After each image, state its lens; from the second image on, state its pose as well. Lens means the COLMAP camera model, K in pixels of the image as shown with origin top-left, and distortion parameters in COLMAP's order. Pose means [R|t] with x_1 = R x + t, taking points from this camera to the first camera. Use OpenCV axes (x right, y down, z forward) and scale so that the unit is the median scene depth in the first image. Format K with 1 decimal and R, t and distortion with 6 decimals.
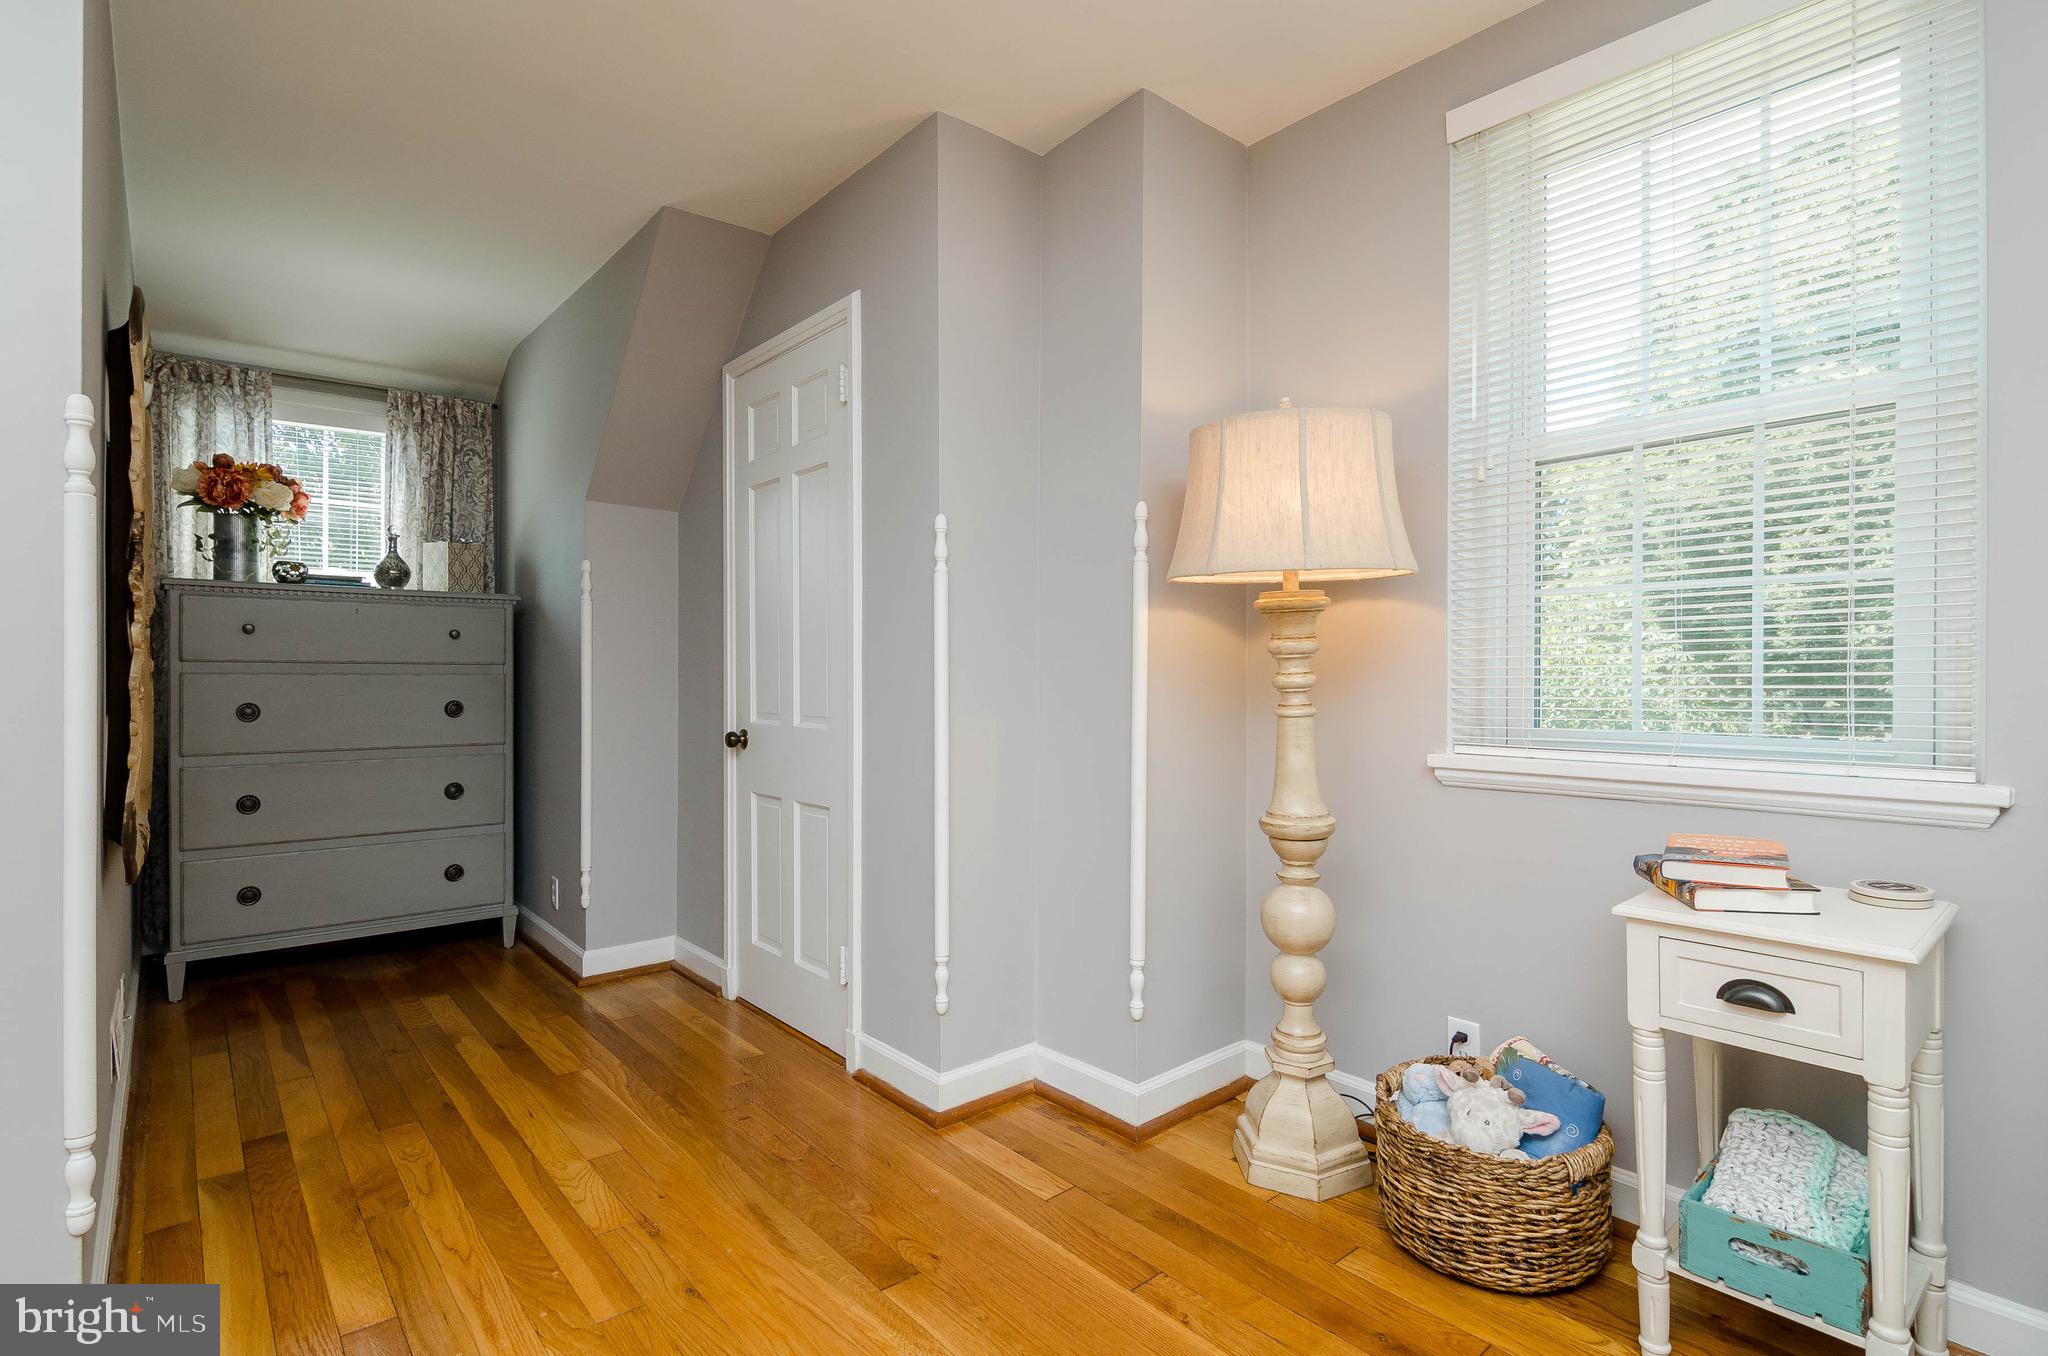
lens RADIAL K [[1002.7, 0, 990.6], [0, 1002.7, 679.5], [0, 0, 1]] dist [0.002324, -0.000002]
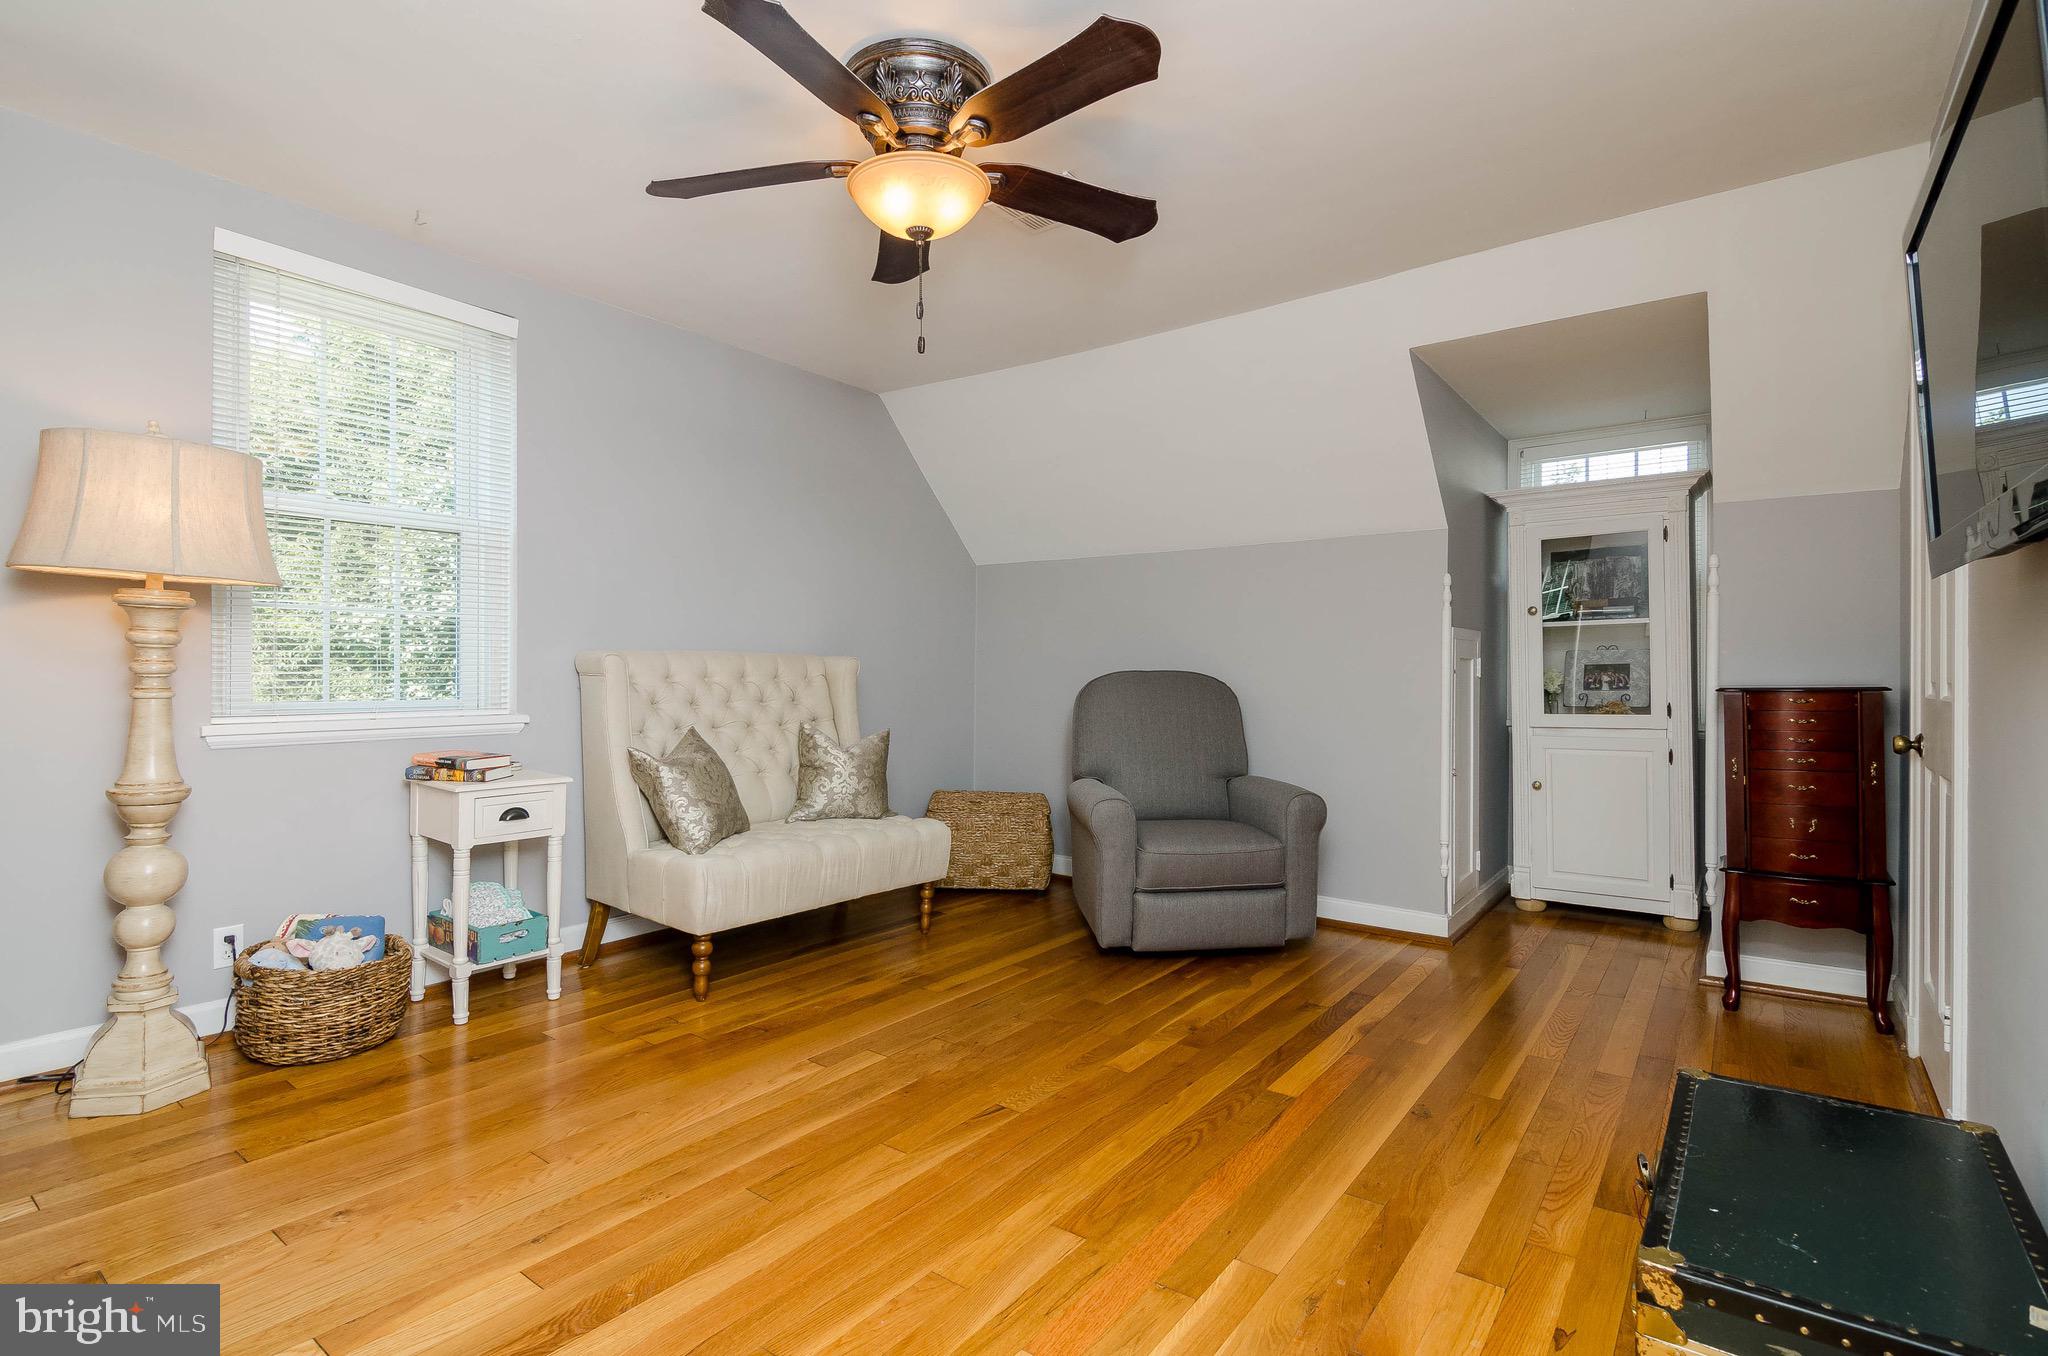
lens RADIAL K [[987.4, 0, 1022.1], [0, 987.4, 671.3], [0, 0, 1]] dist [0.001780, -0.000031]
pose [[-0.242603, -0.003960, 0.970118, -0.621646], [-0.000242, 0.999992, 0.004021, -0.000047], [-0.970126, 0.000740, -0.242602, 0.185012]]
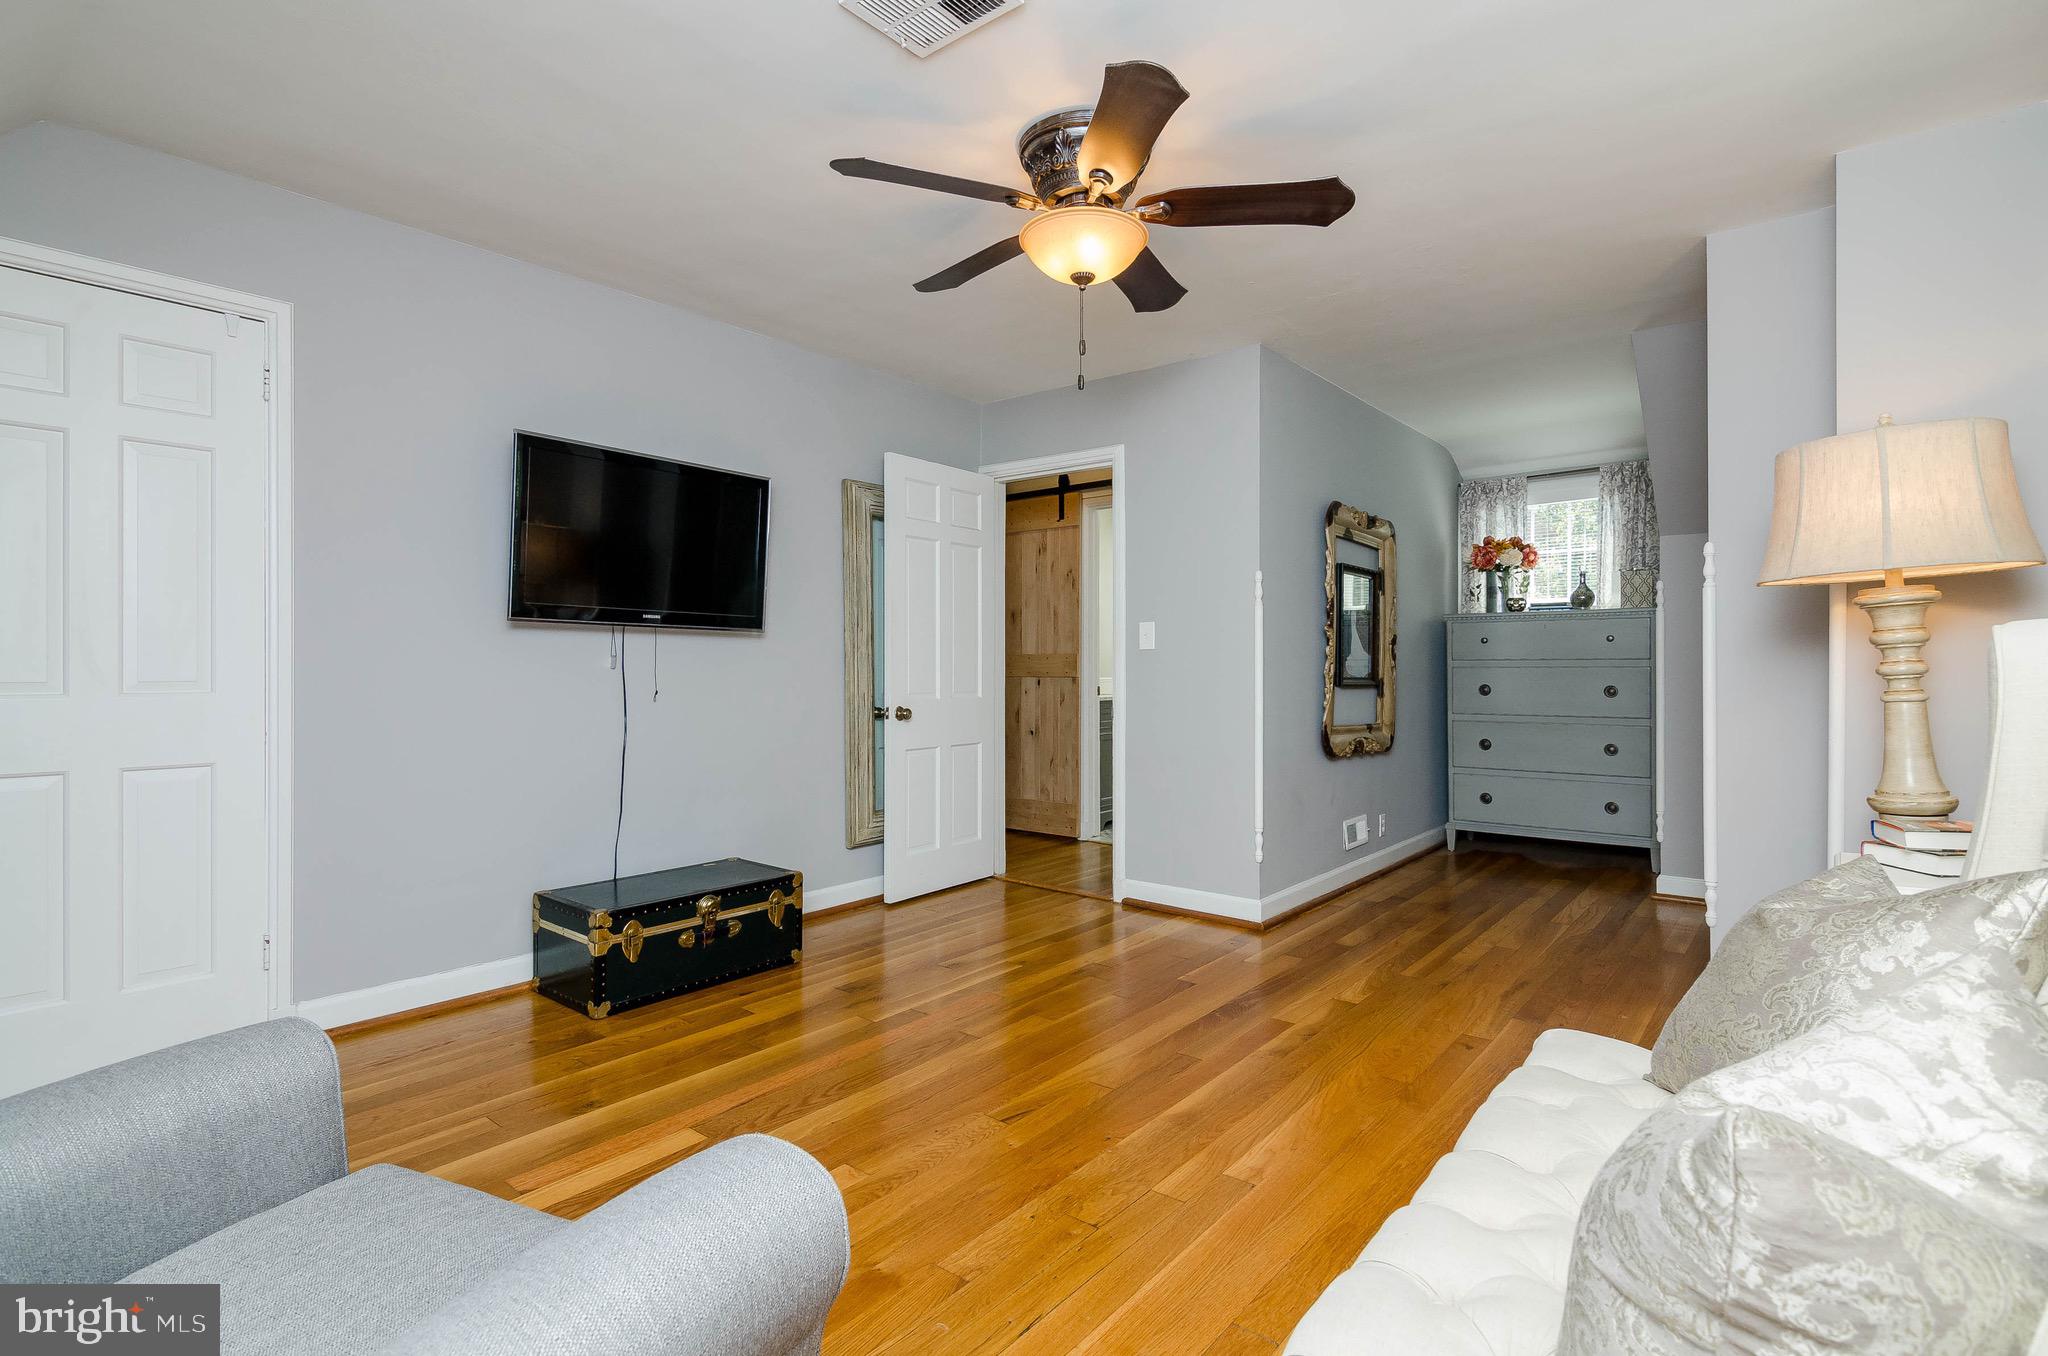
lens RADIAL K [[987.4, 0, 1022.1], [0, 987.4, 671.3], [0, 0, 1]] dist [0.001780, -0.000031]
pose [[0.196964, -0.000857, -0.980410, 0.704835], [-0.001439, 0.999998, -0.001163, 0.003801], [0.980410, 0.001640, 0.196962, -0.088970]]
